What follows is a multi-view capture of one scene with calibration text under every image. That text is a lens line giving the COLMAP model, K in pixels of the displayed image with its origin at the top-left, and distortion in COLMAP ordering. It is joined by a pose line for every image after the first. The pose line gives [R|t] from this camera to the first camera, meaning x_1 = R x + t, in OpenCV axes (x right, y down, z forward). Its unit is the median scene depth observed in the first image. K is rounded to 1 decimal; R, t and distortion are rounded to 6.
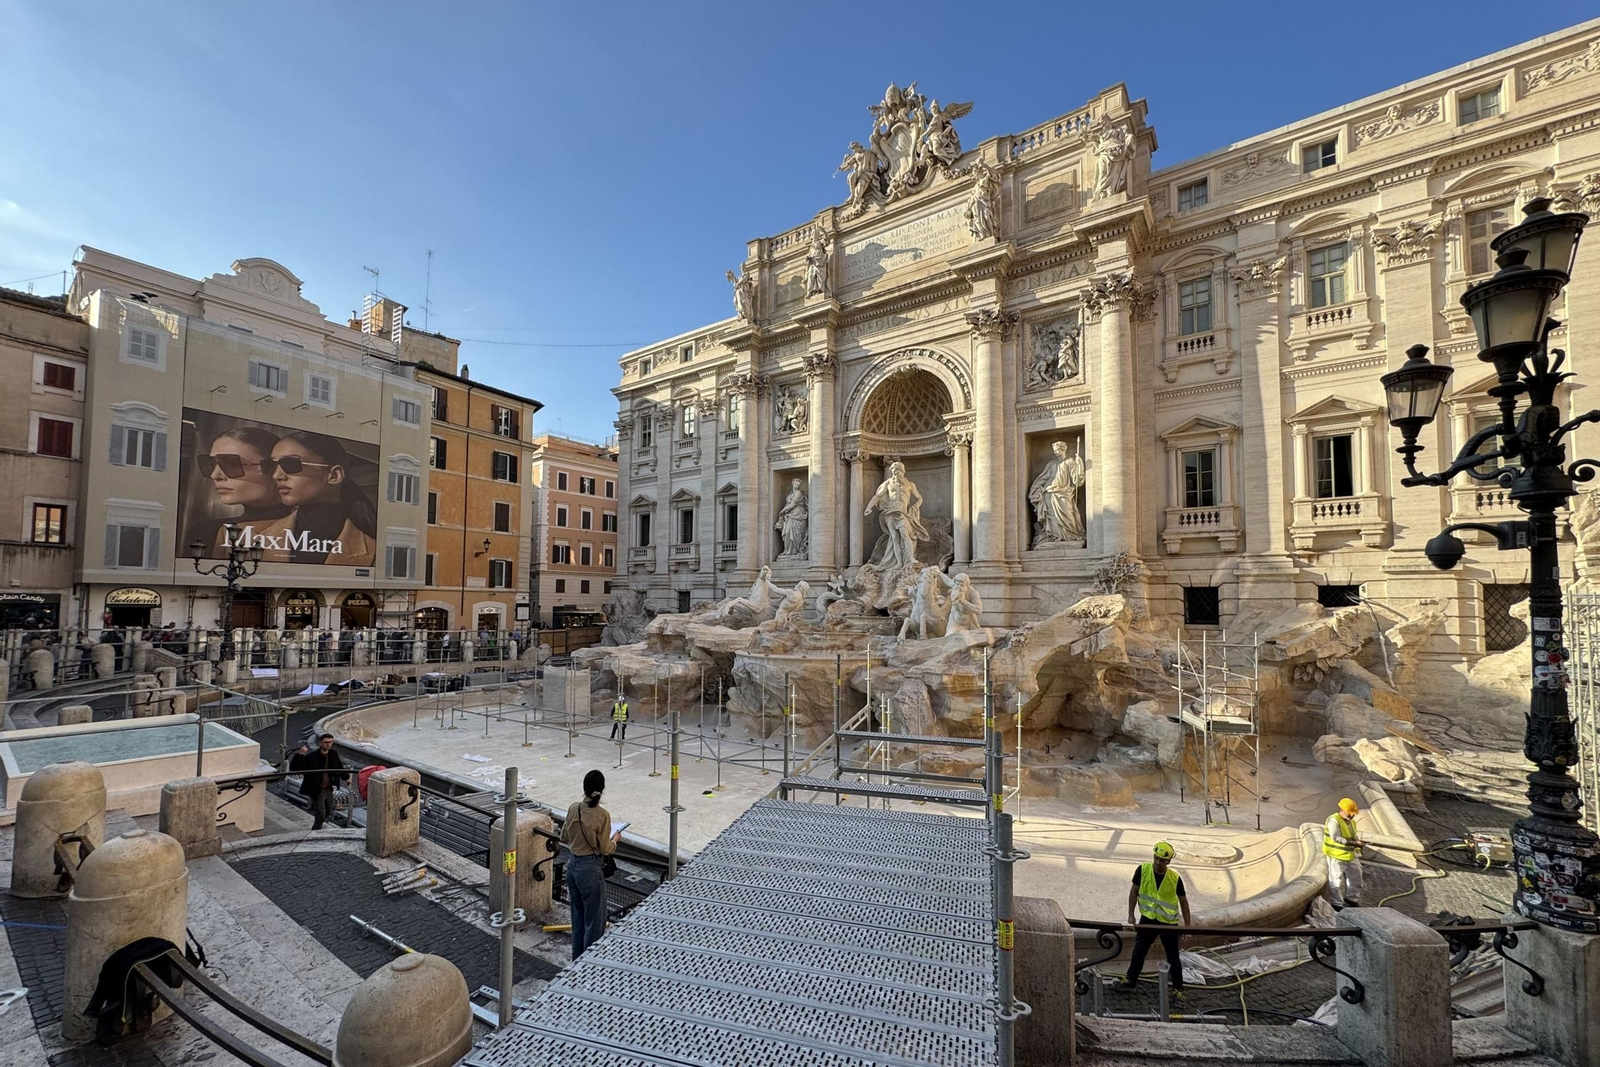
lens RADIAL K [[631.5, 0, 796.6], [0, 631.5, 572.6], [0, 0, 1]] dist [-0.001615, 0.000016]
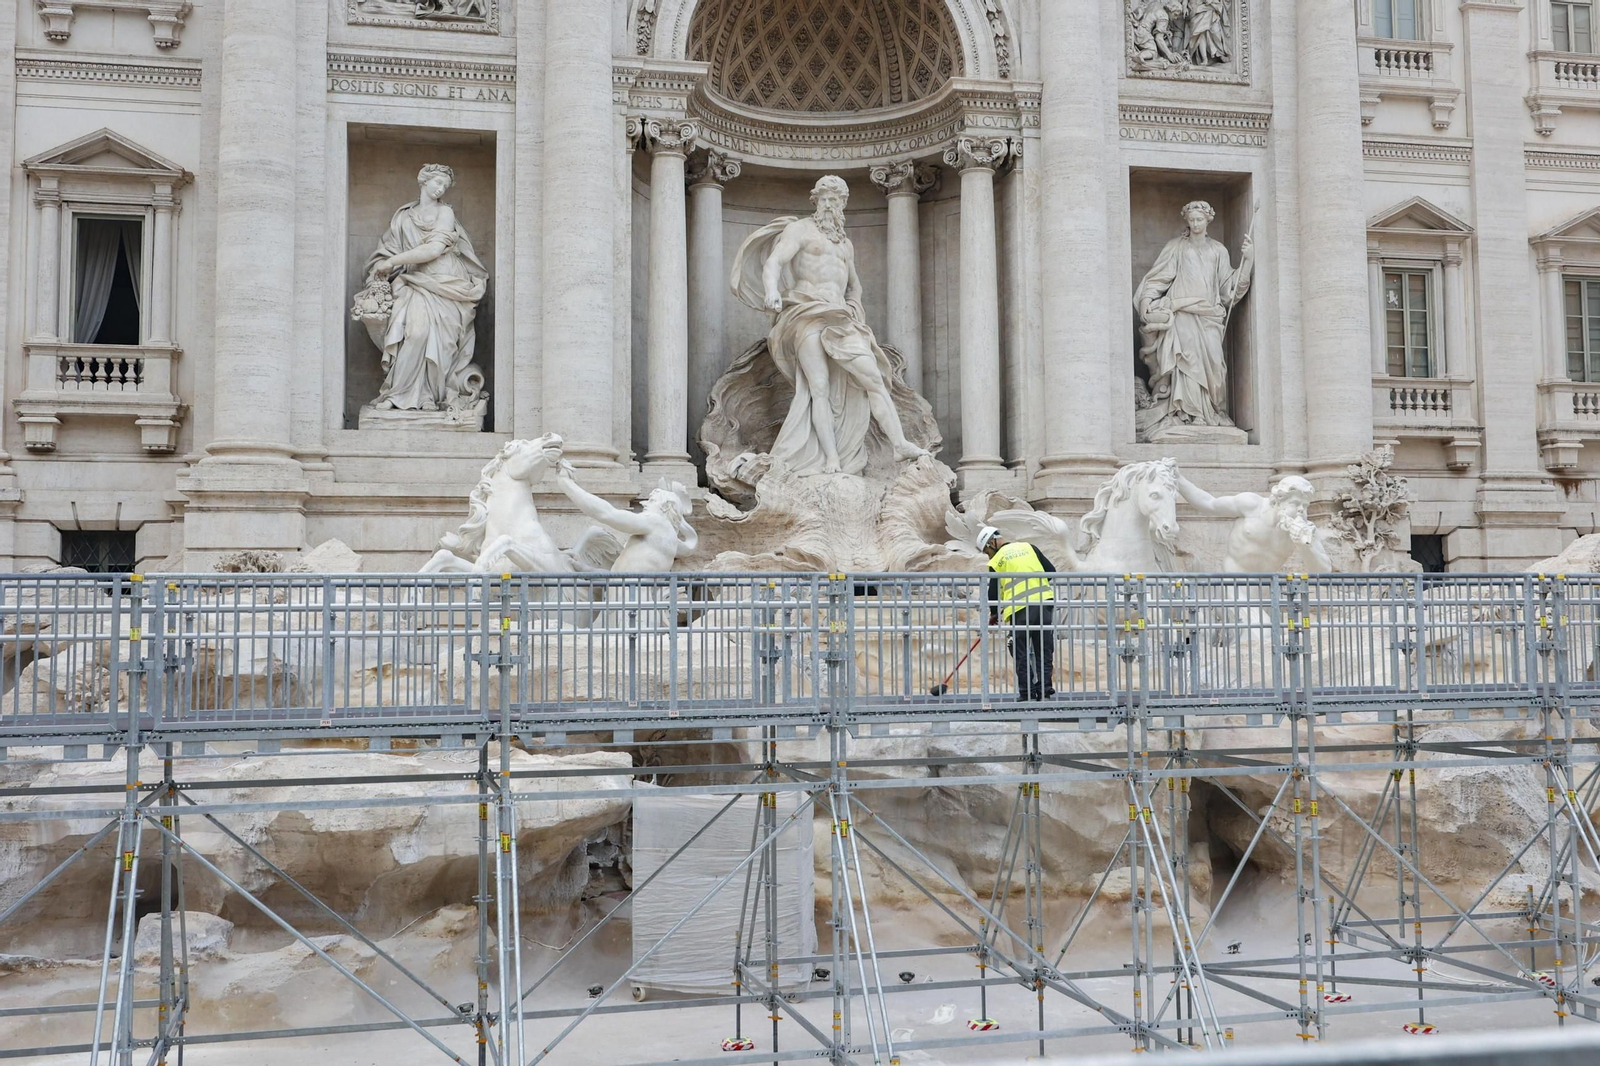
lens RADIAL K [[1644.1, 0, 828.3], [0, 1644.1, 495.0], [0, 0, 1]] dist [-0.005633, 0.004328]
pose [[0.665816, 0.048771, 0.744520, -0.517168], [-0.023371, 0.998735, -0.044524, 0.047555], [-0.745750, 0.012245, 0.666113, 0.369175]]
